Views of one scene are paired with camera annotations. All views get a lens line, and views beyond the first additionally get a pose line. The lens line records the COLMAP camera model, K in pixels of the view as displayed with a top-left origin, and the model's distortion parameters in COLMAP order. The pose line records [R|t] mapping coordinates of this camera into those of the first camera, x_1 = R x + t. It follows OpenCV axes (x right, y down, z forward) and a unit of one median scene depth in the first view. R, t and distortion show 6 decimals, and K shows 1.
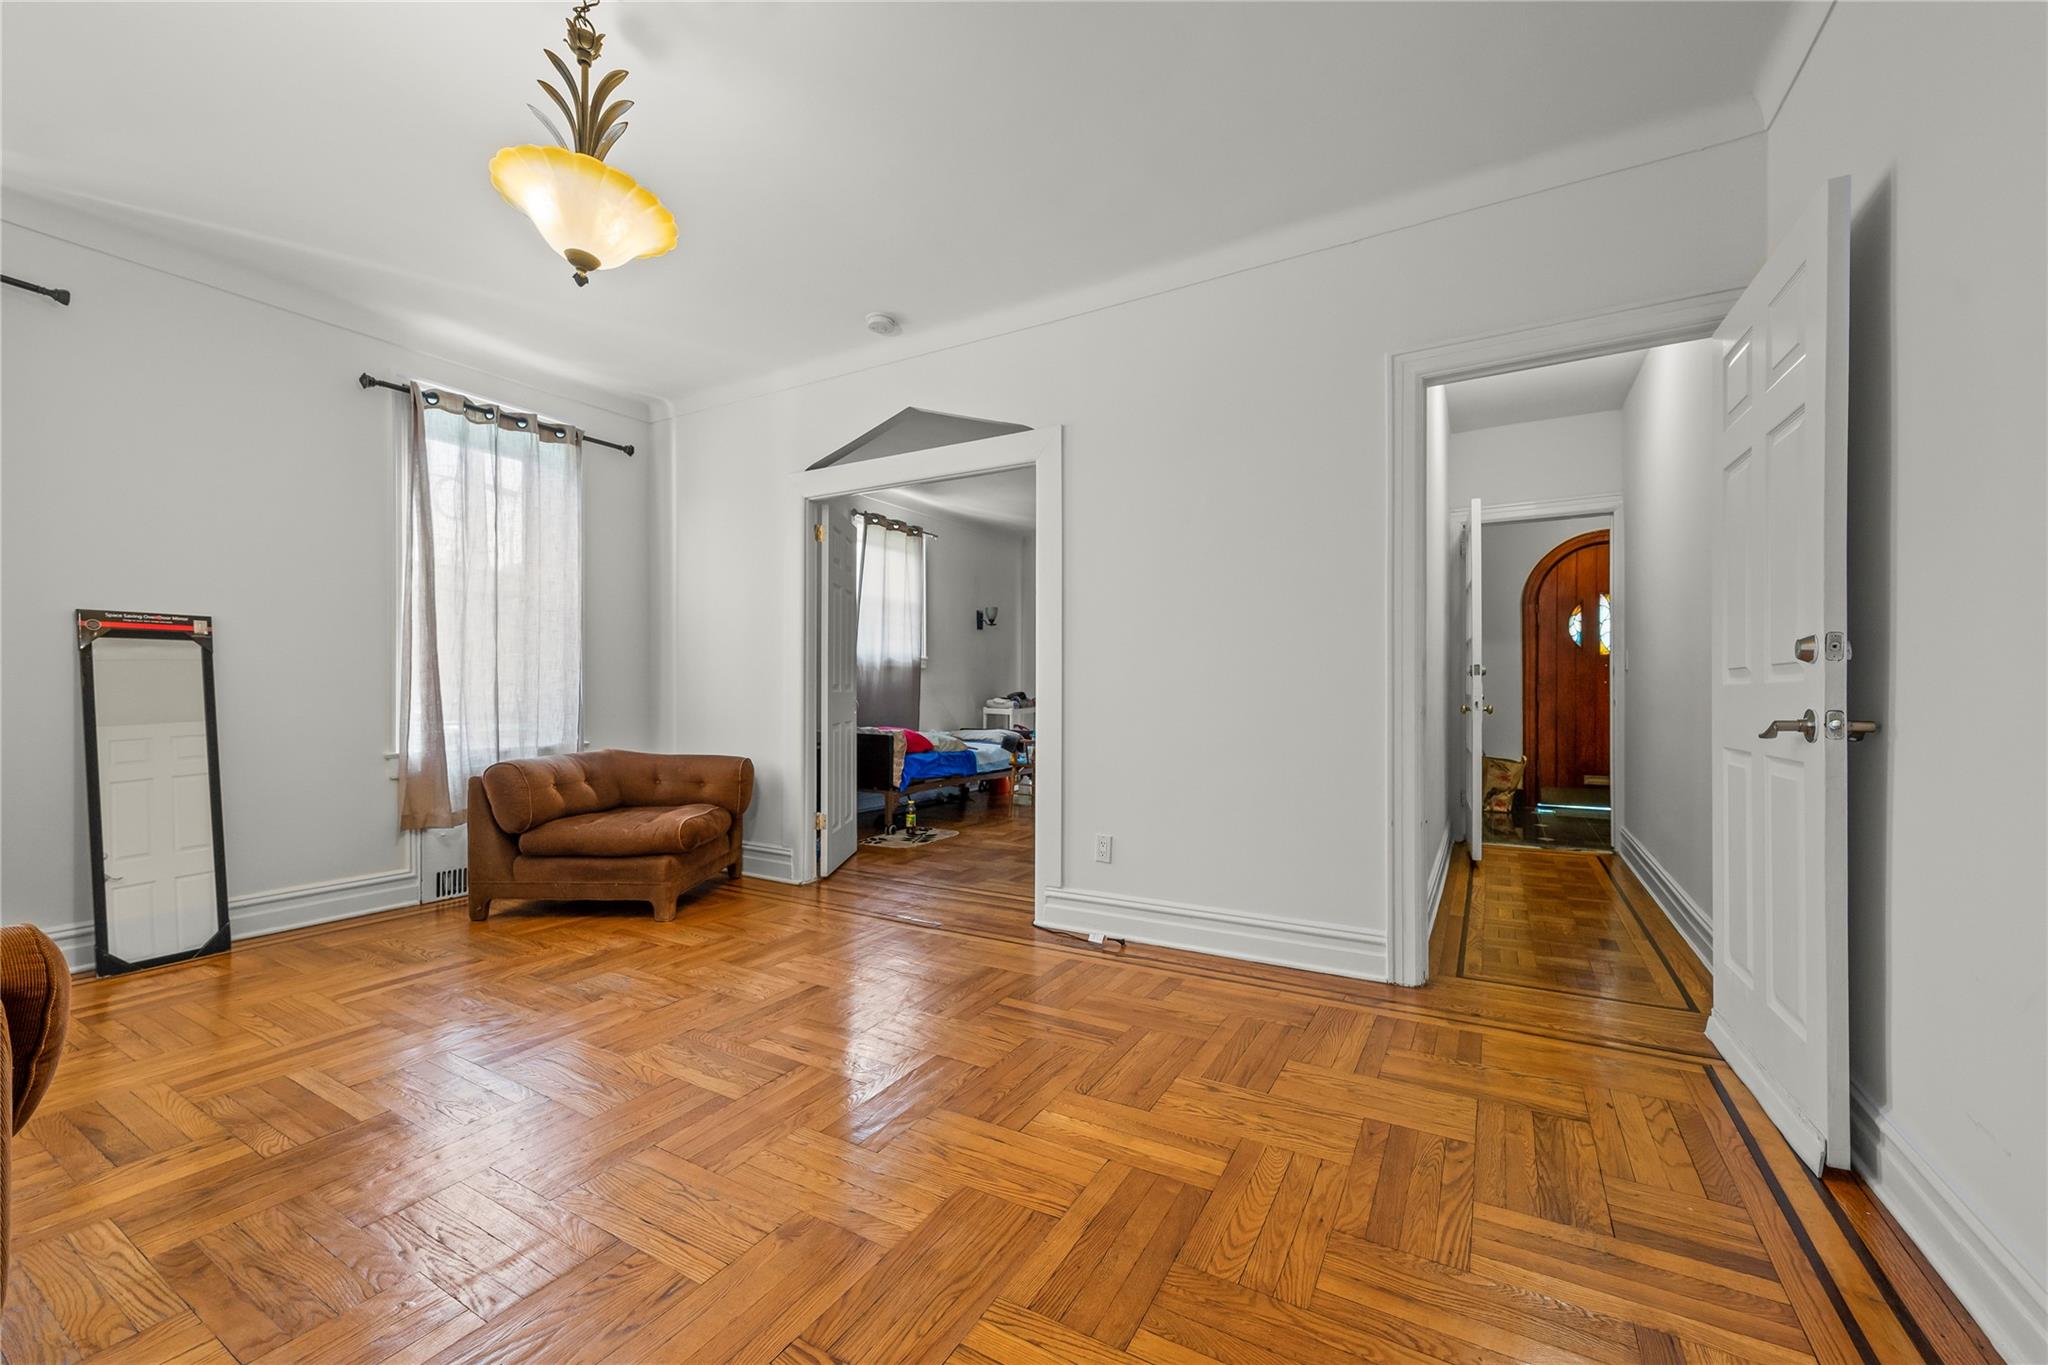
lens RADIAL K [[812.0, 0, 1021.2], [0, 812.0, 690.4], [0, 0, 1]] dist [0.007828, 0.000808]
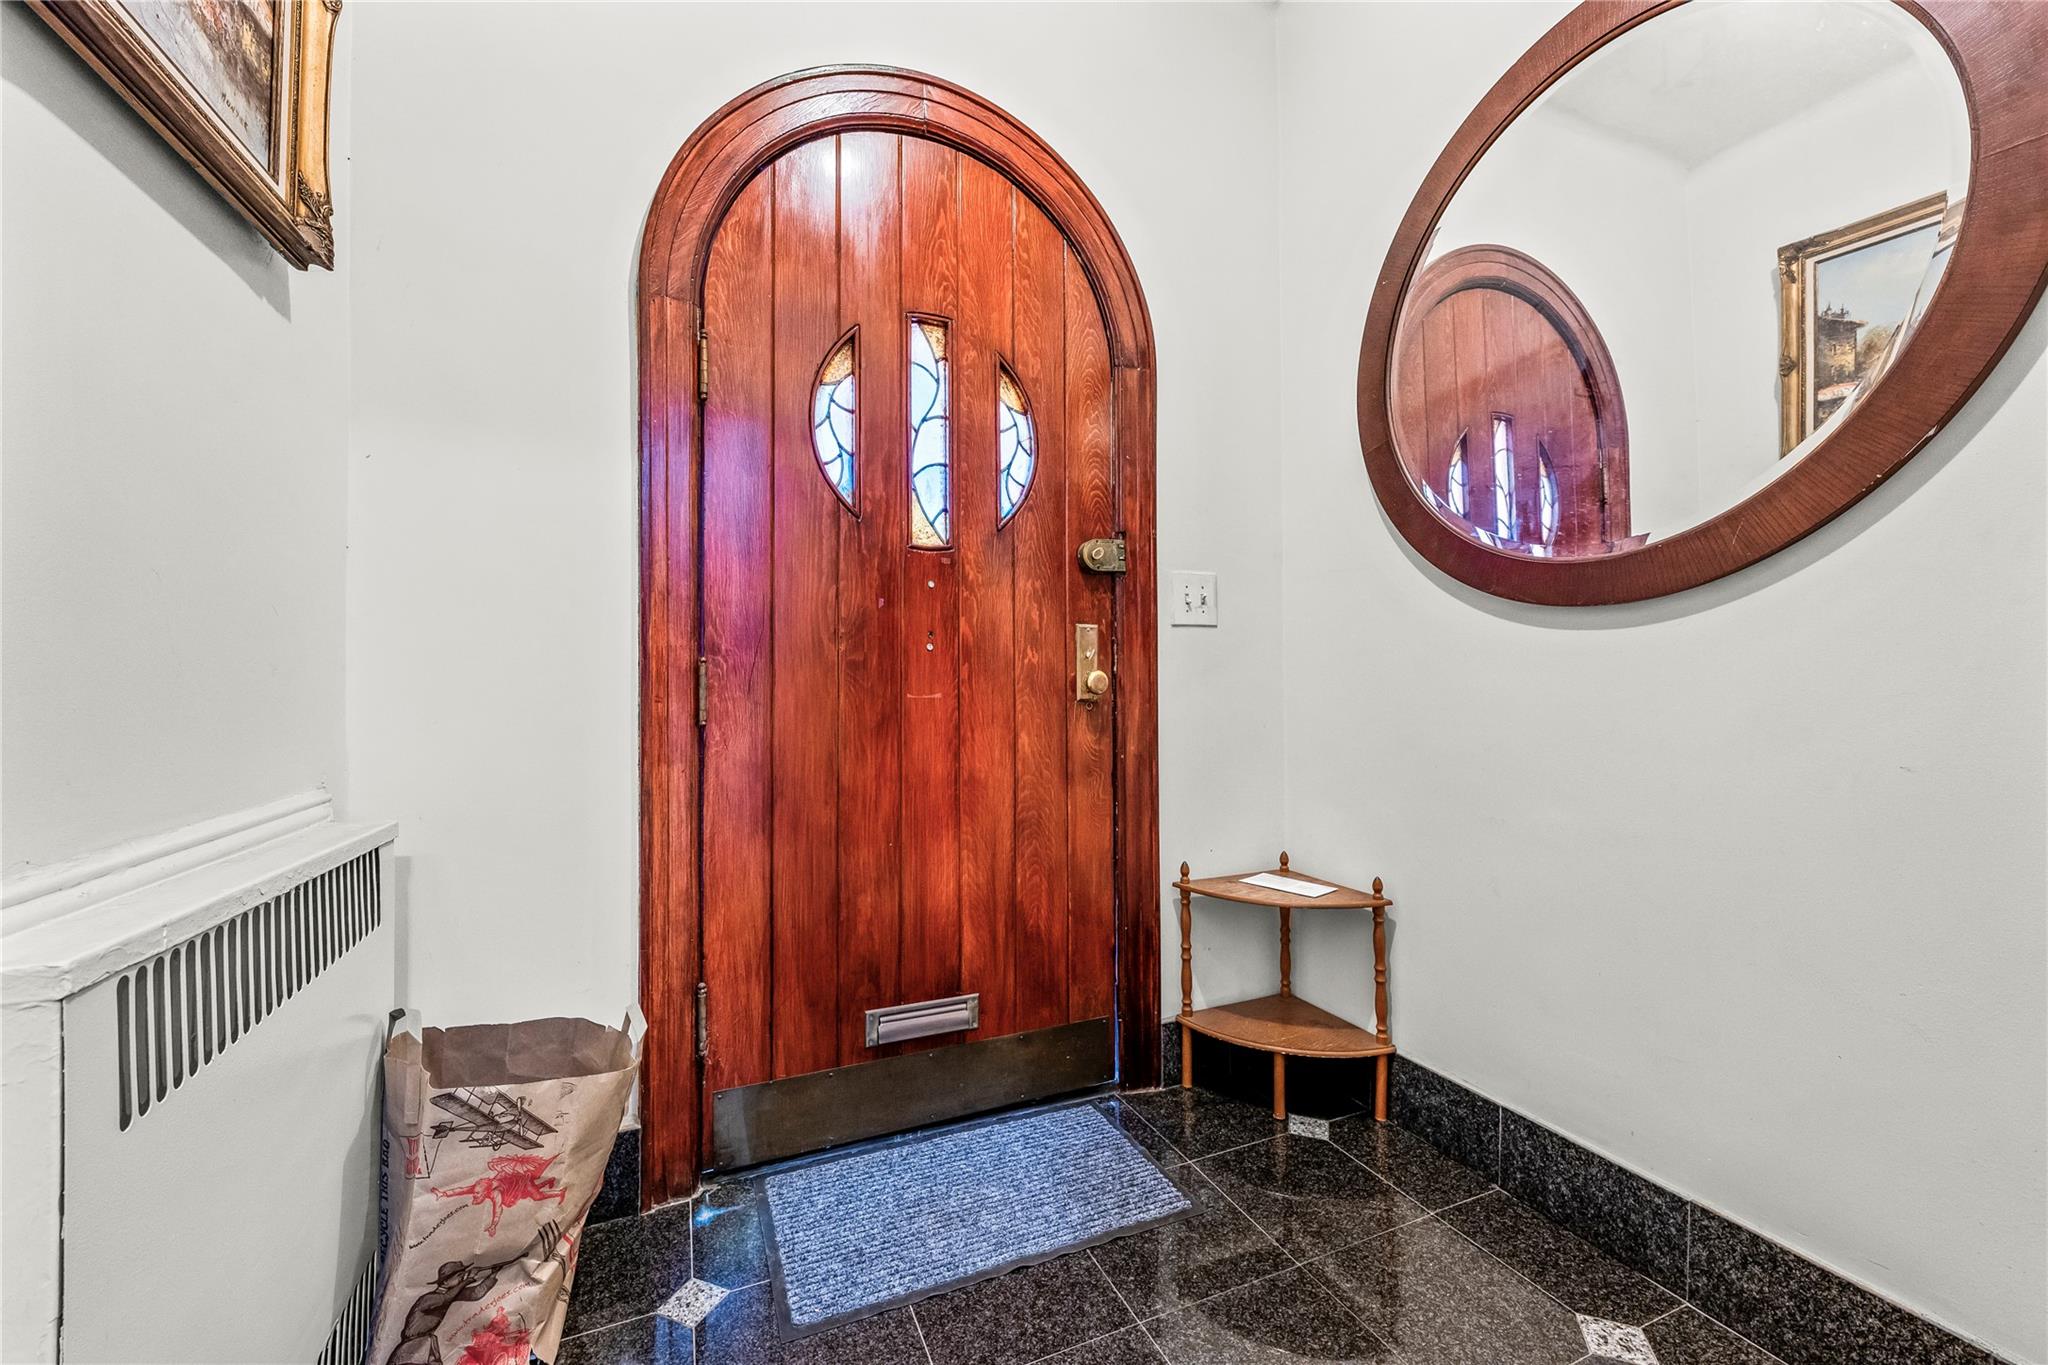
lens RADIAL K [[812.0, 0, 1023.6], [0, 812.0, 686.8], [0, 0, 1]] dist [0.007828, 0.000808]
pose [[0.603518, -0.002362, 0.797346, 0.519829], [-0.002123, 0.999987, 0.004569, 0.001598], [-0.797347, -0.004450, 0.603505, 0.810733]]
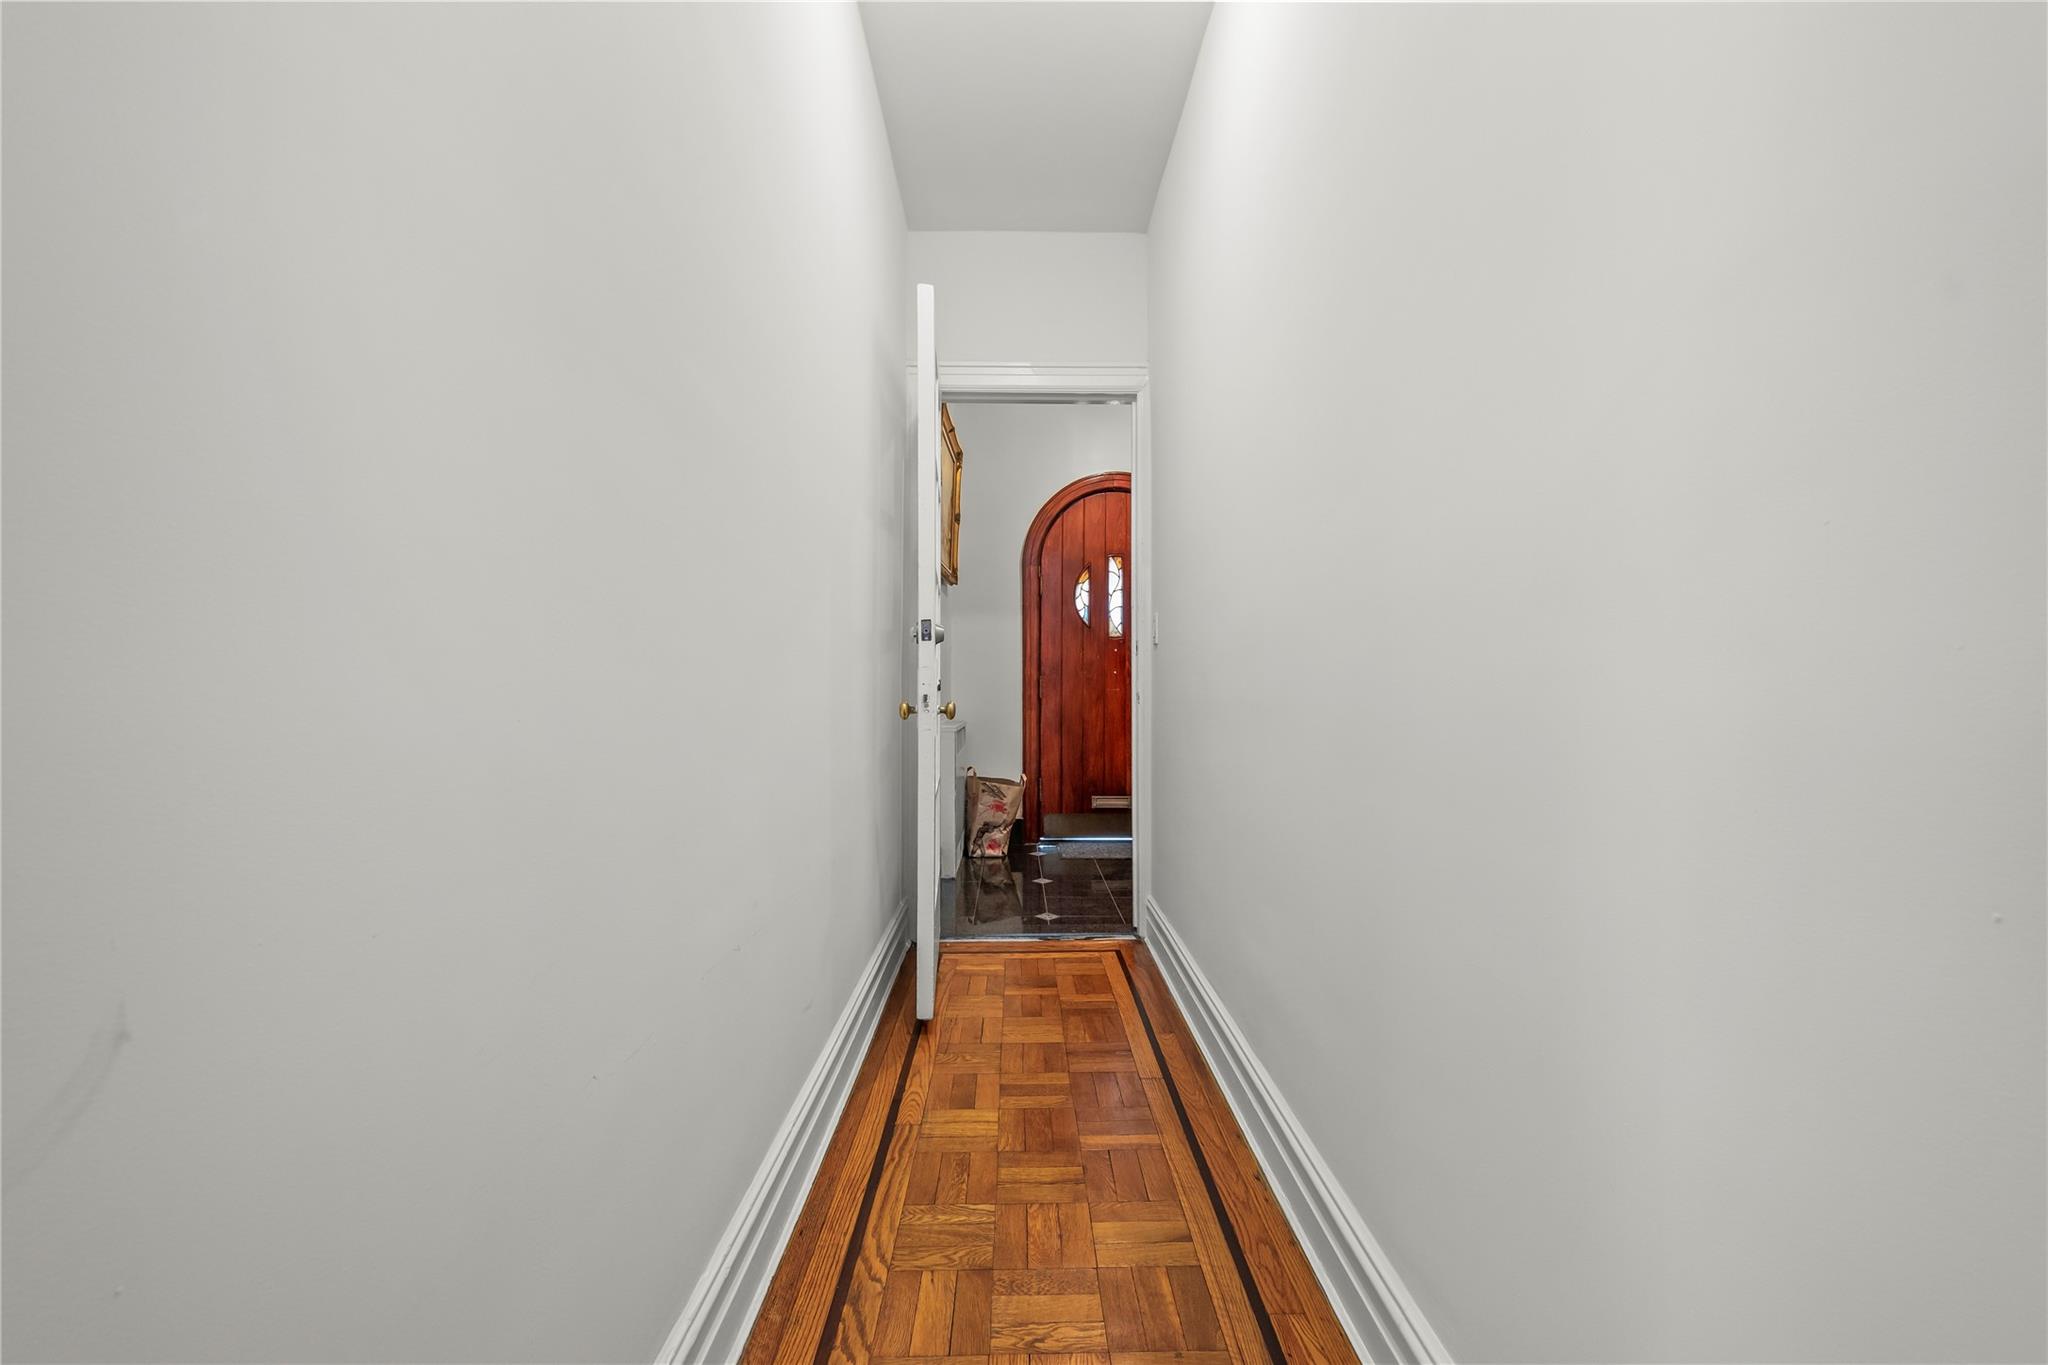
lens RADIAL K [[812.0, 0, 1026.0], [0, 812.0, 686.3], [0, 0, 1]] dist [0.007828, 0.000808]
pose [[0.859035, 0.005506, 0.511887, 0.255832], [-0.002054, 0.999971, -0.007309, 0.008758], [-0.511912, 0.005228, 0.859022, 0.389183]]
